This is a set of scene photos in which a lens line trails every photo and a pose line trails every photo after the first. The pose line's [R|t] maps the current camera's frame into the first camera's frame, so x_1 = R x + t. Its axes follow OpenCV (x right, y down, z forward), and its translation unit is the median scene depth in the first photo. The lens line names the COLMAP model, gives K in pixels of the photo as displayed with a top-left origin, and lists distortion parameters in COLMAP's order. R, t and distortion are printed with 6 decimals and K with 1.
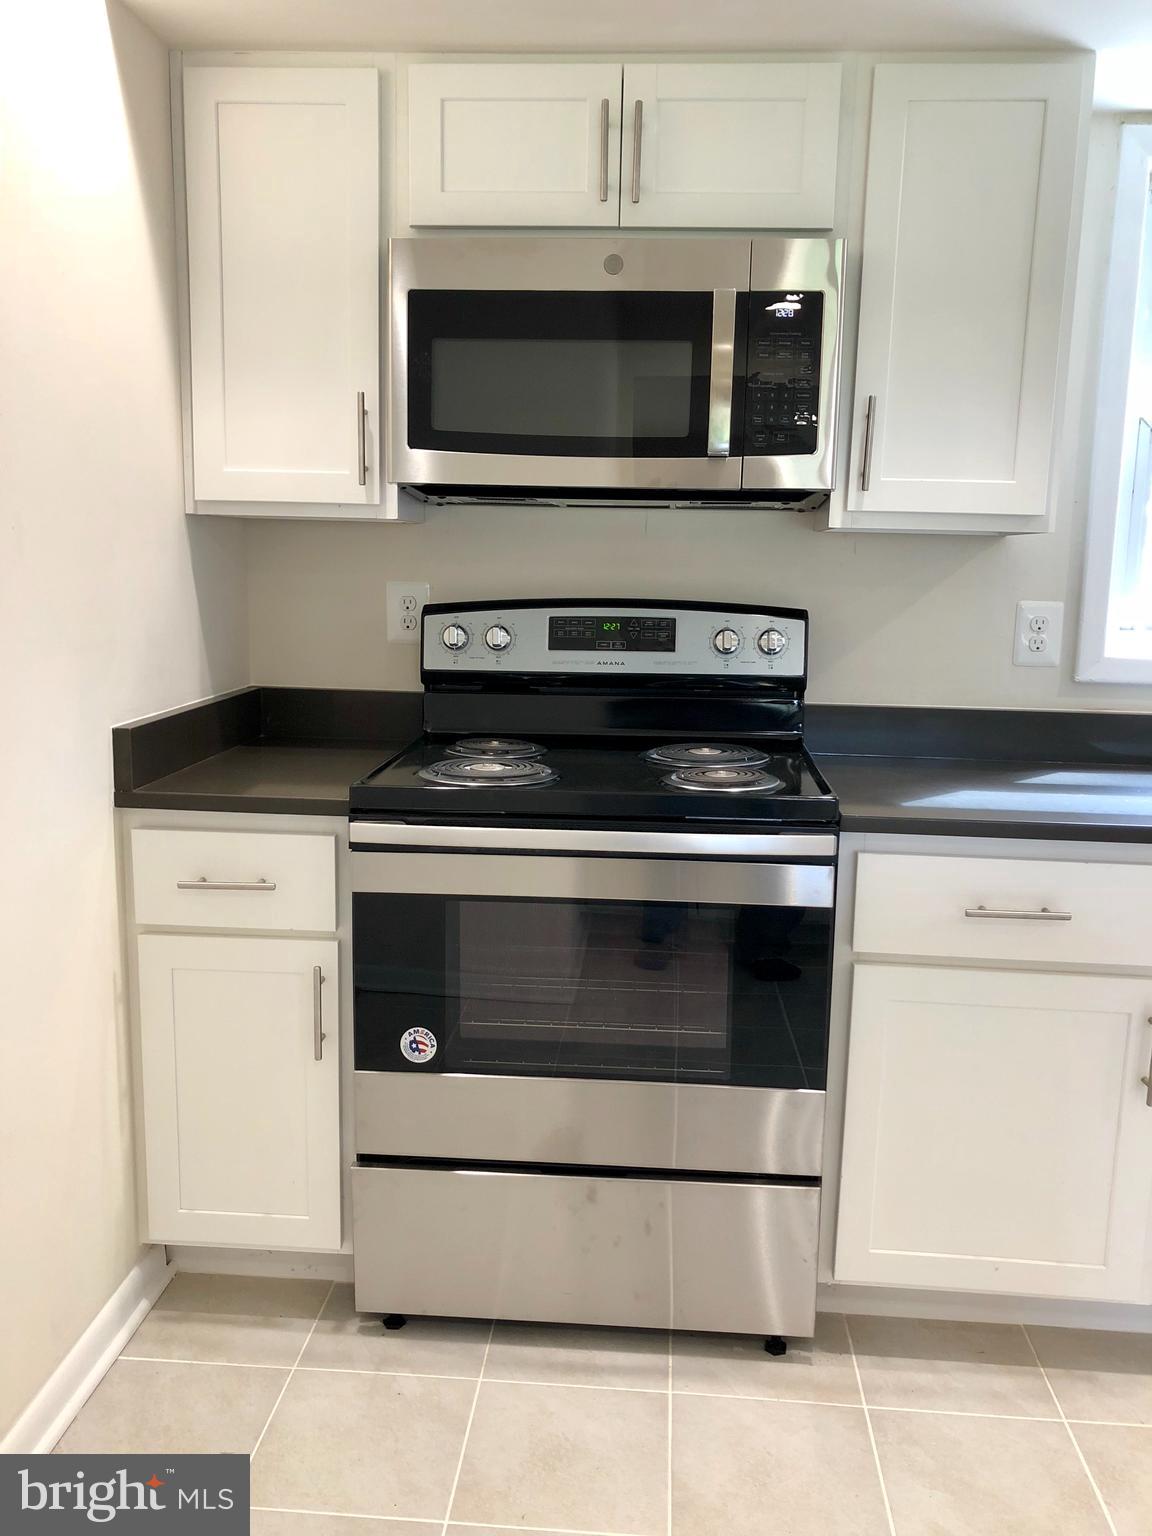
lens RADIAL K [[1261.9, 0, 576.0], [0, 1261.9, 768.0], [0, 0, 1]] dist [0.016383, -0.002722]
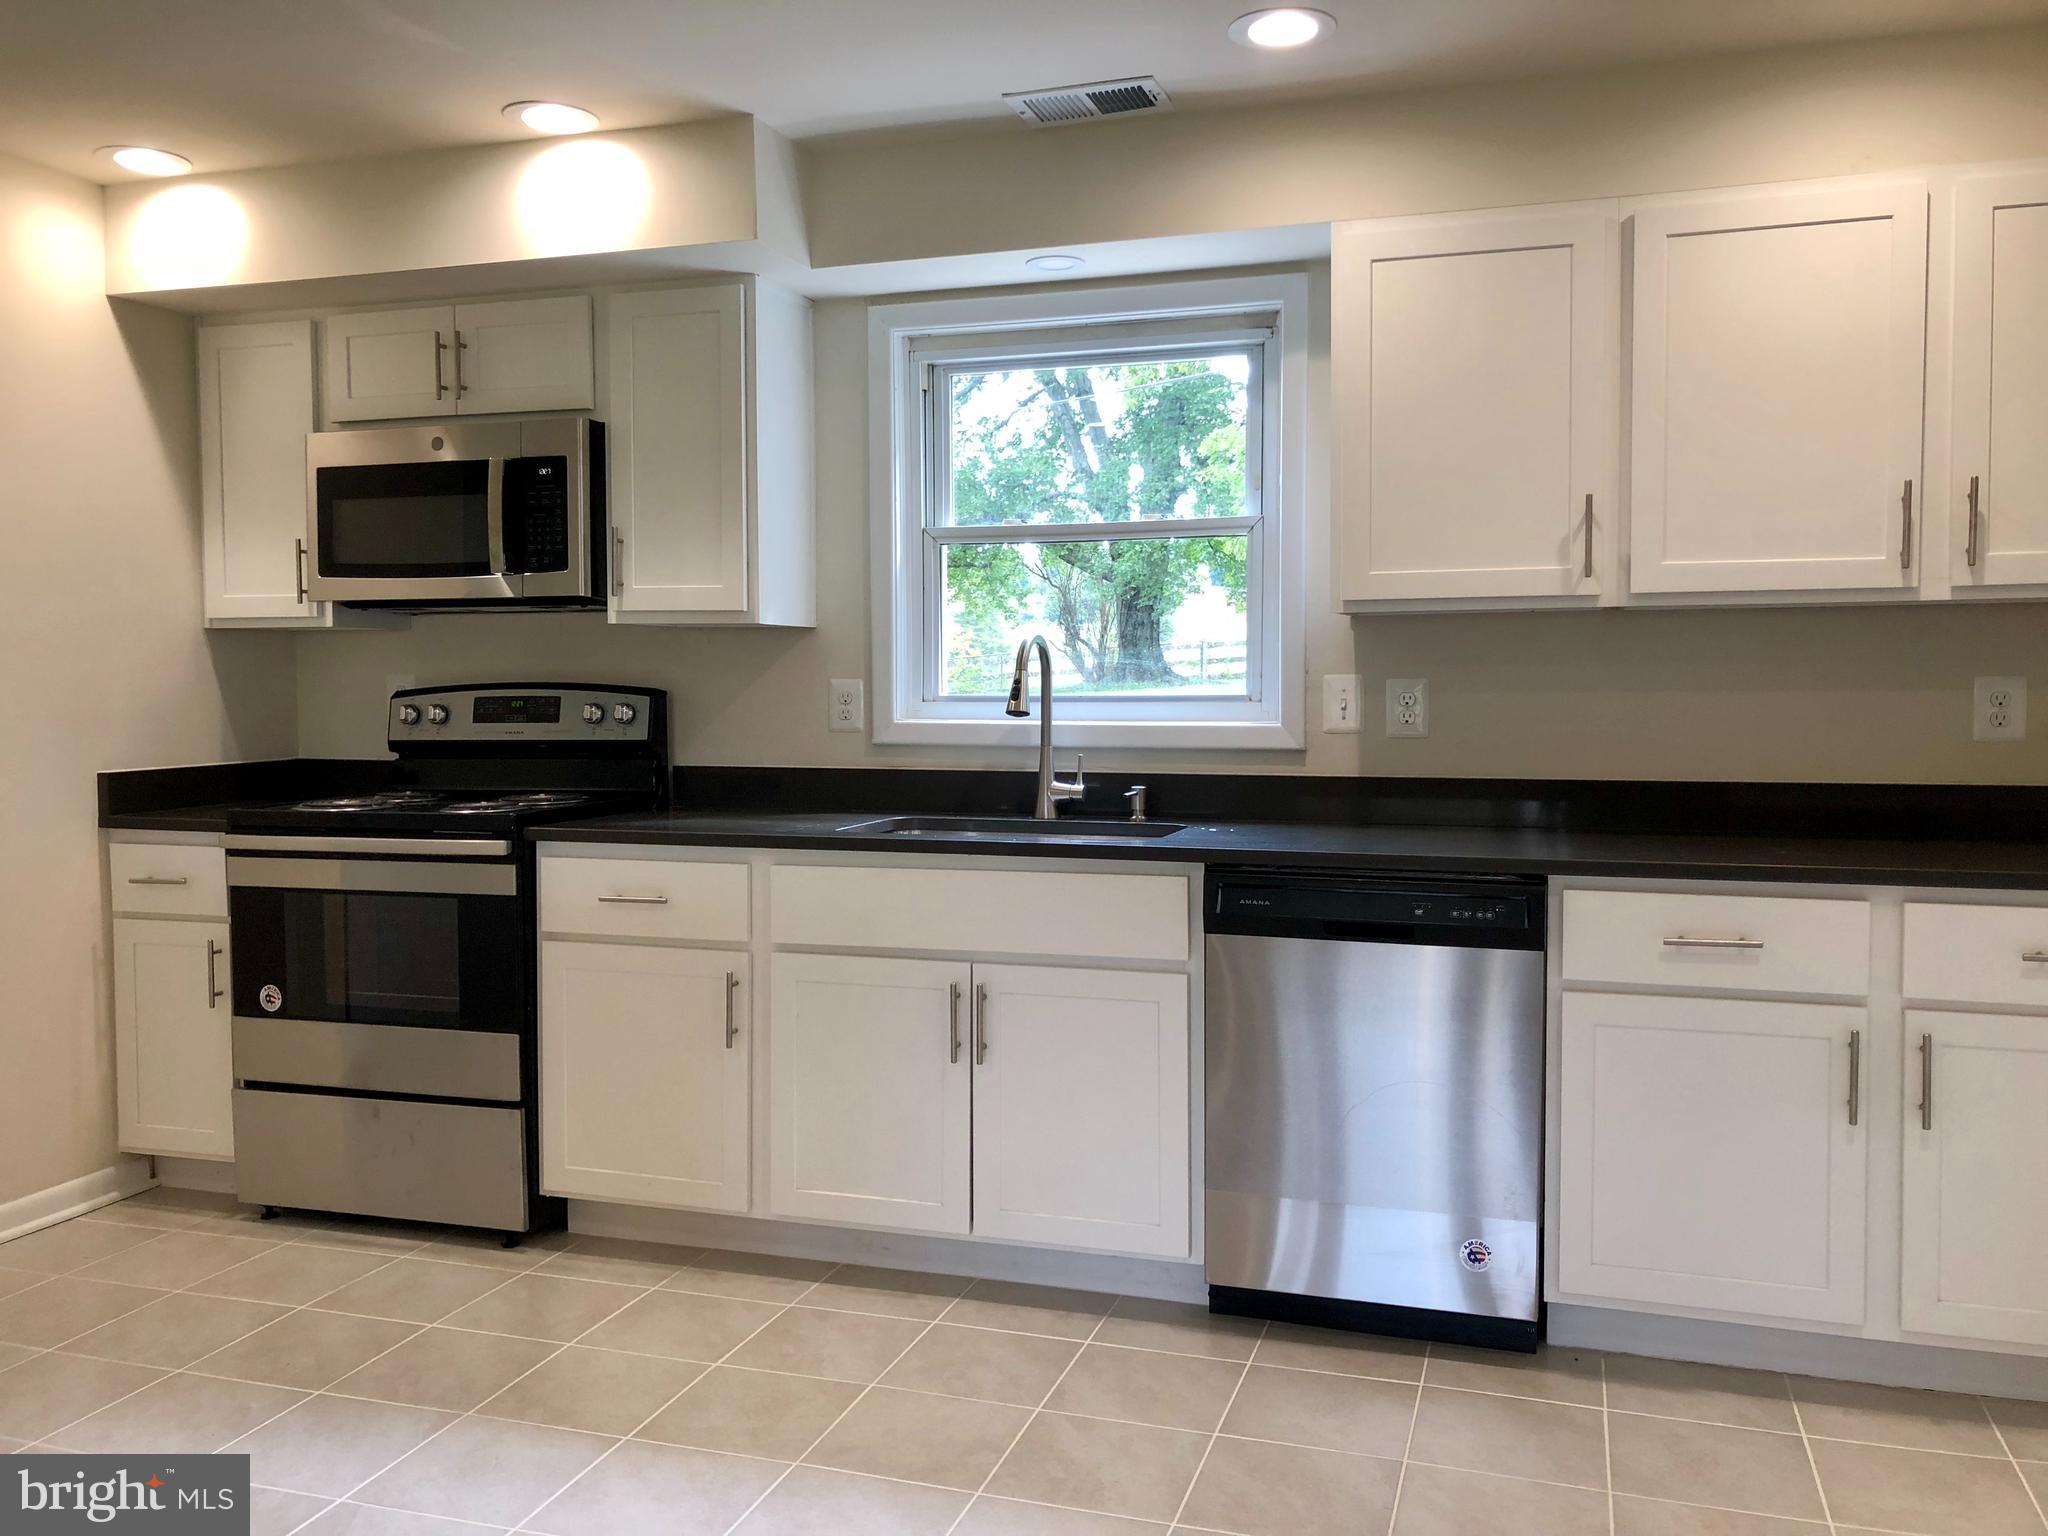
lens RADIAL K [[1682.6, 0, 1029.2], [0, 1682.6, 764.3], [0, 0, 1]] dist [0.016383, -0.002722]
pose [[0.970956, -0.008737, -0.239099, 1.099003], [-0.018307, 0.993691, -0.110652, 0.149734], [0.238558, 0.111815, 0.964670, -0.603566]]
